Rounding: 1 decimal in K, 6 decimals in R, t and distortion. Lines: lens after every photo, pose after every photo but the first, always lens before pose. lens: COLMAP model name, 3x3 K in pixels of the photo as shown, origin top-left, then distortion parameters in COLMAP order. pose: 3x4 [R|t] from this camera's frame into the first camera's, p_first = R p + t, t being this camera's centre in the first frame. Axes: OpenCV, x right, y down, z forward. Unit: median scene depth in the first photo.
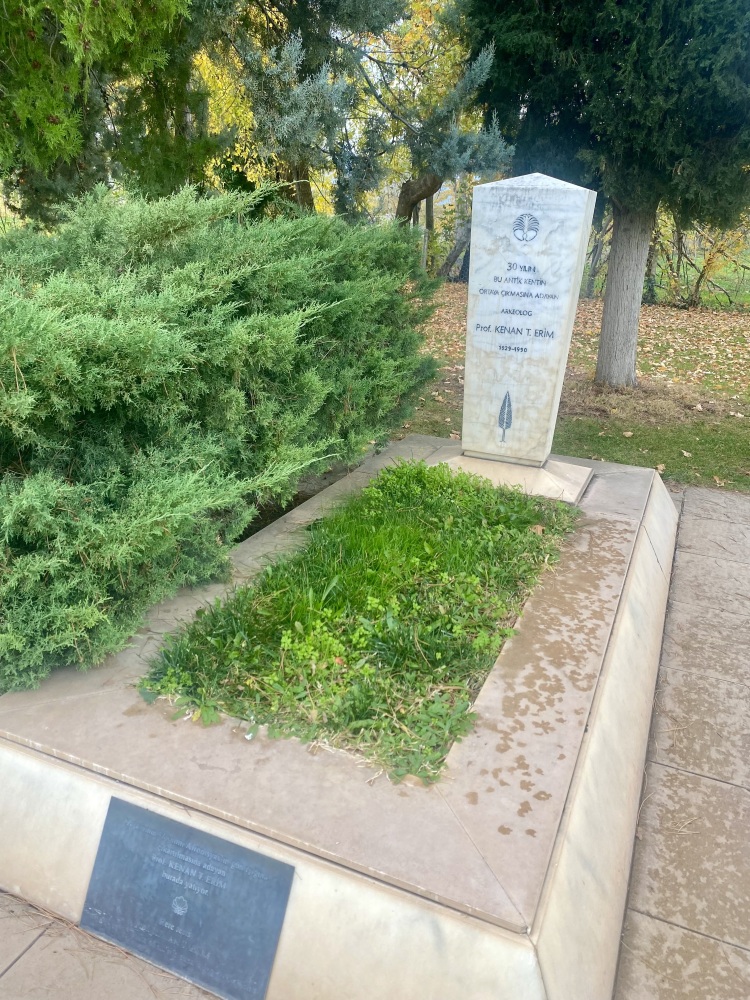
lens RADIAL K [[745.9, 0, 375.0], [0, 745.9, 500.0], [0, 0, 1]] dist [0.093705, -0.196525]
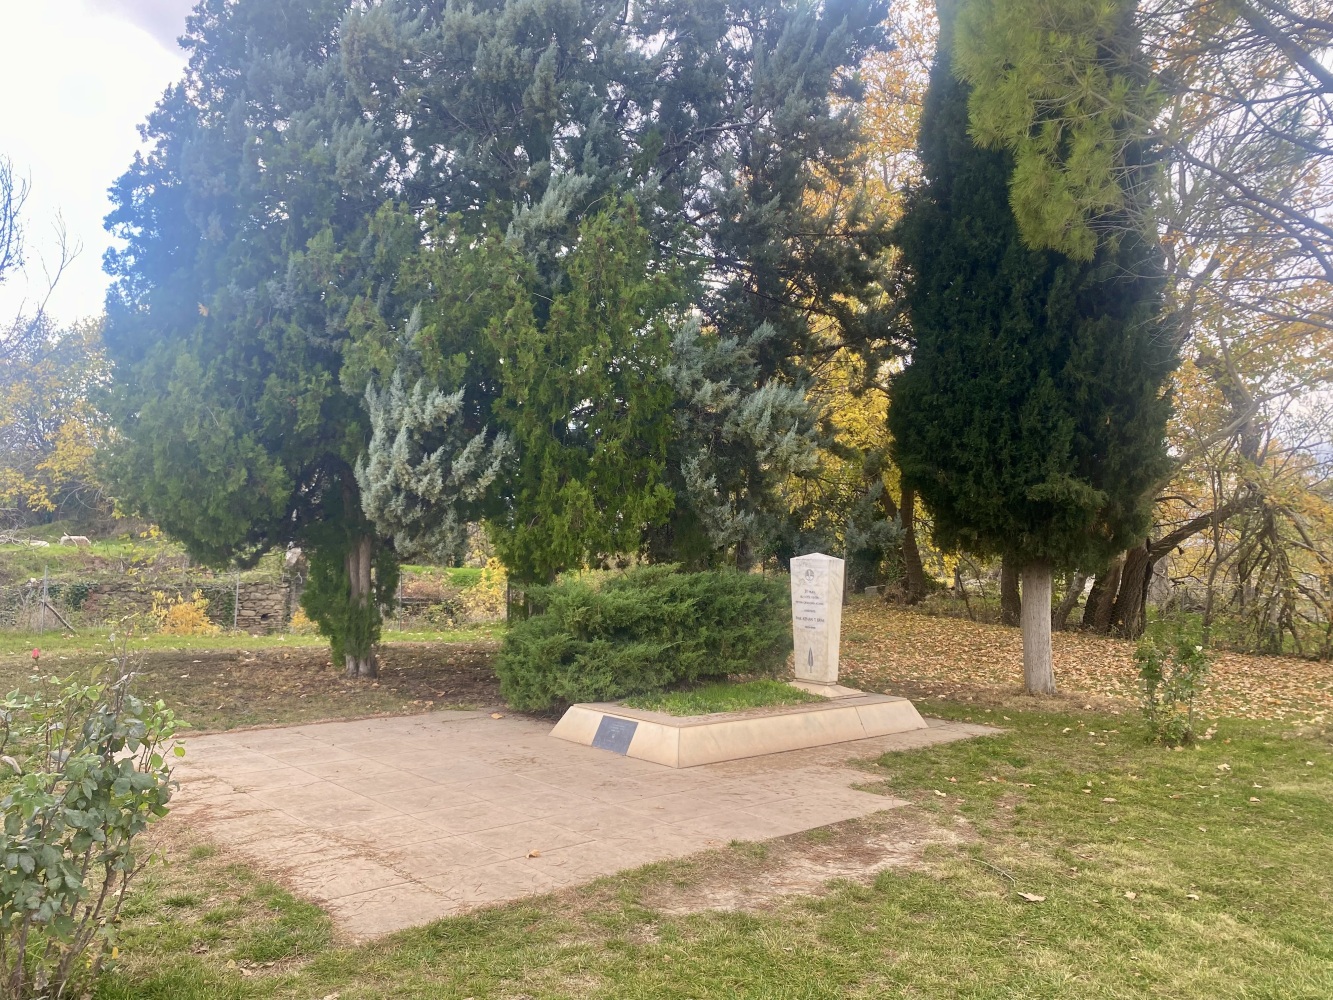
lens RADIAL K [[994.3, 0, 672.4], [0, 994.3, 492.3], [0, 0, 1]] dist [0.093705, -0.196525]
pose [[0.921687, -0.040644, -0.385799, 0.982475], [-0.124900, 0.910452, -0.394306, 0.653409], [0.367278, 0.411613, 0.834075, -1.776596]]
